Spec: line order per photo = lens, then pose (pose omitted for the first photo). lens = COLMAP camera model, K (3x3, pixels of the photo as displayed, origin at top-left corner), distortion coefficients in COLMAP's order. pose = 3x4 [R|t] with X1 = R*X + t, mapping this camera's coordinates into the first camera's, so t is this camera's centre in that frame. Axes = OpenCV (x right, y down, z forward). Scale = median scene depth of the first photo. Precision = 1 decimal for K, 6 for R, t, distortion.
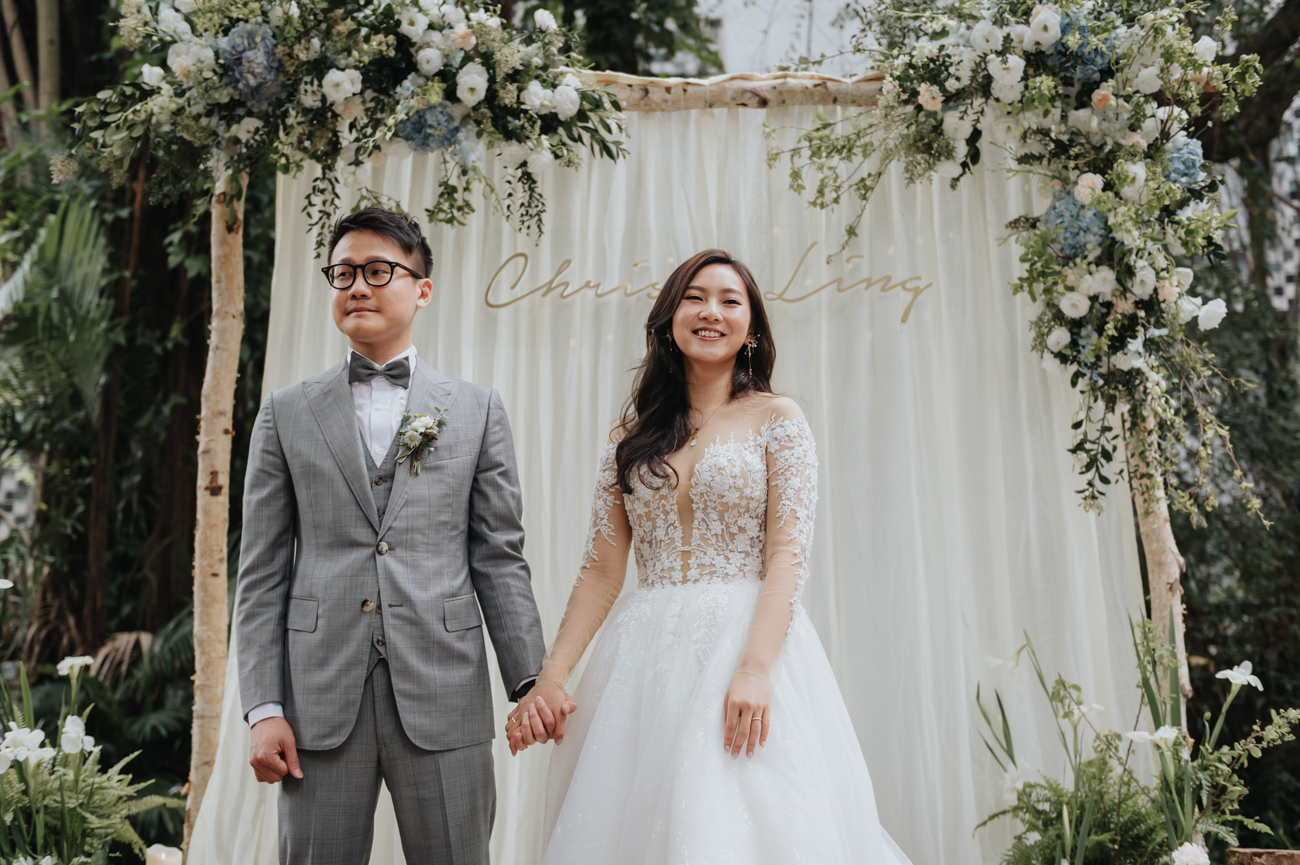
lens RADIAL K [[1629.5, 0, 646.2], [0, 1629.5, 429.2], [0, 0, 1]] dist [-0.010171, 0.045116]
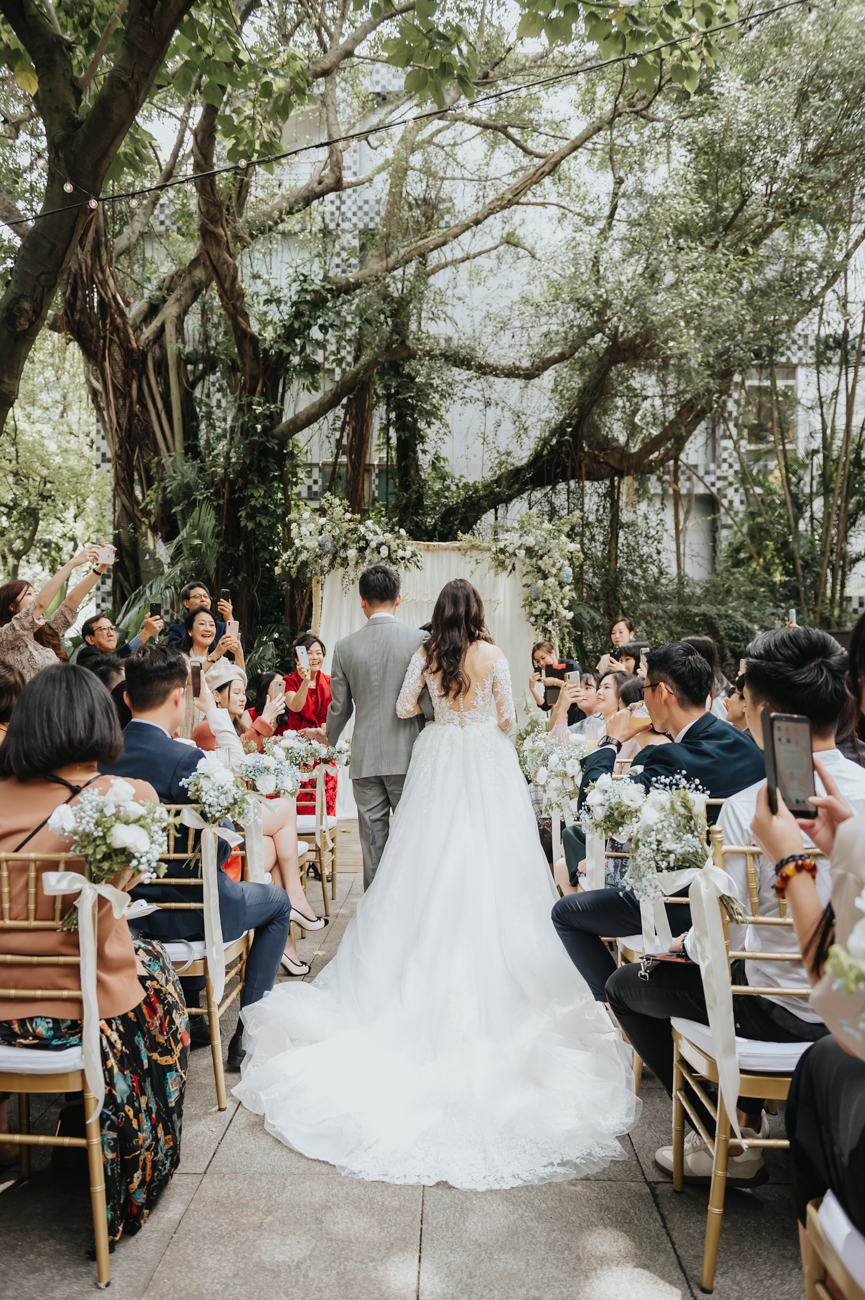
lens RADIAL K [[903.2, 0, 432.5], [0, 903.2, 650.0], [0, 0, 1]] dist [-0.013317, -0.004828]
pose [[0.999385, 0.015016, 0.031688, -0.056610], [-0.019809, 0.987427, 0.156832, -0.320338], [-0.028935, -0.157363, 0.987117, -1.165129]]
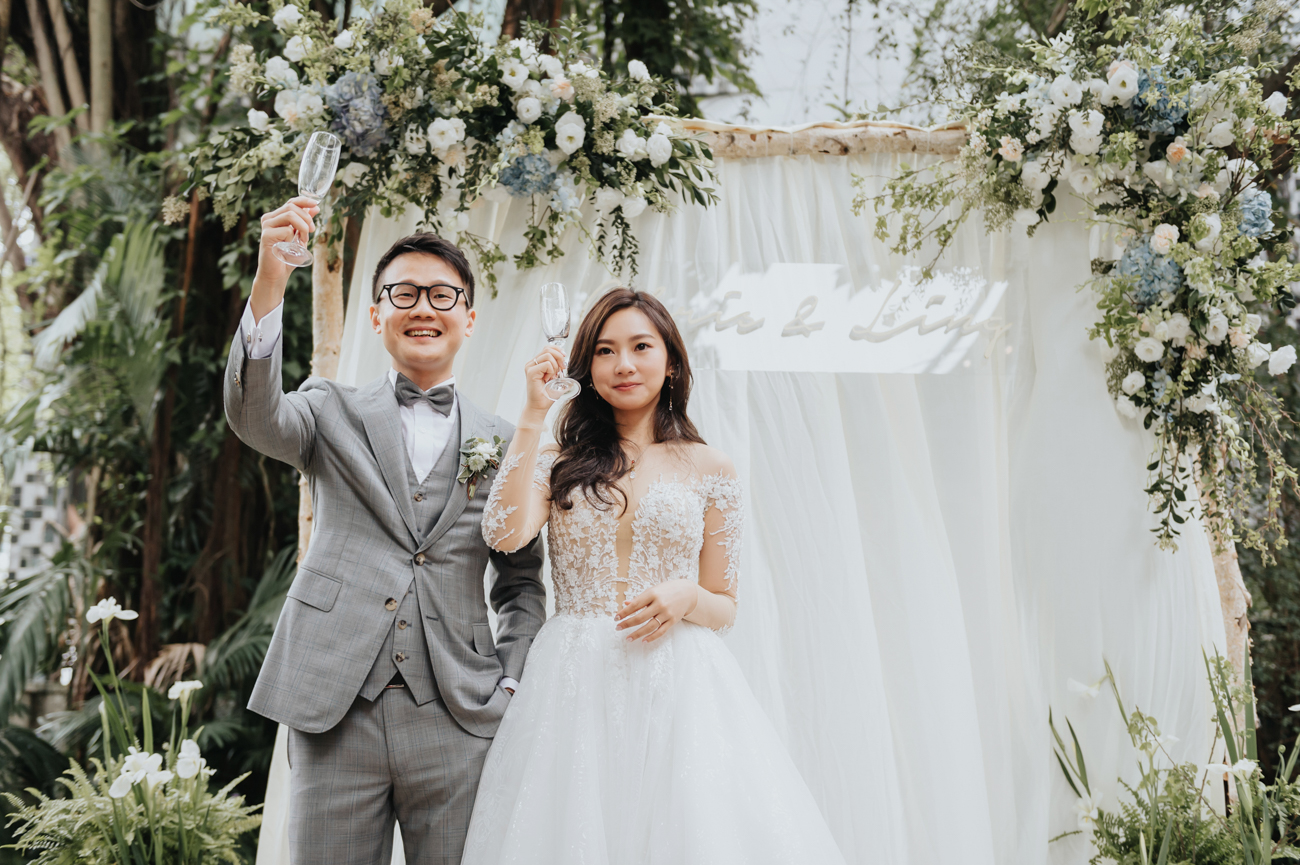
lens RADIAL K [[1604.6, 0, 656.0], [0, 1604.6, 430.4], [0, 0, 1]] dist [-0.002649, 0.002660]
pose [[0.999969, 0.007674, 0.001623, -0.052489], [-0.007667, 0.999962, -0.004105, -0.018054], [-0.001654, 0.004093, 0.999990, -0.022988]]
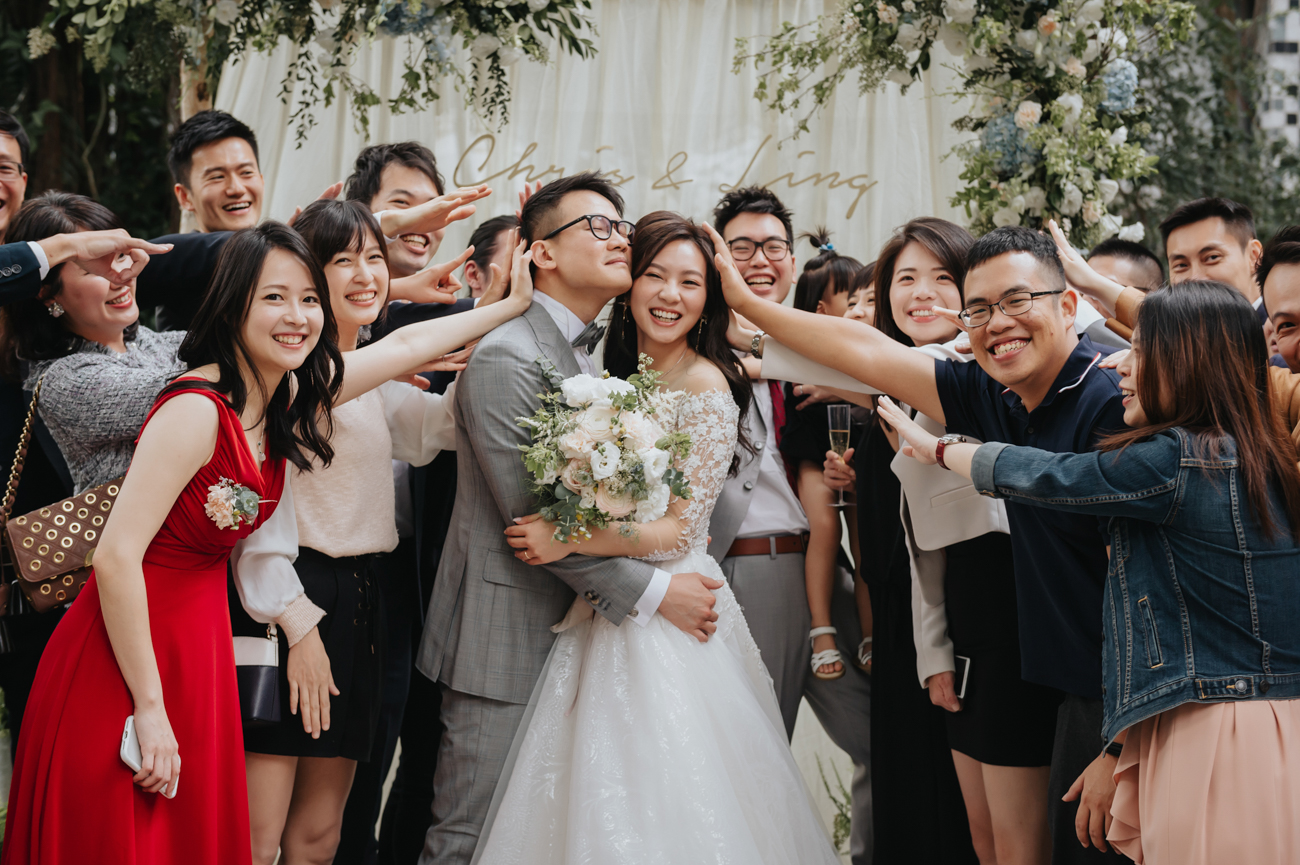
lens RADIAL K [[1877.5, 0, 652.6], [0, 1877.5, 410.5], [0, 0, 1]] dist [0.016663, -0.003273]
pose [[0.996805, 0.029388, 0.074270, -0.058377], [-0.043865, 0.978499, 0.201534, -0.190900], [-0.066751, -0.204148, 0.976662, -0.222470]]
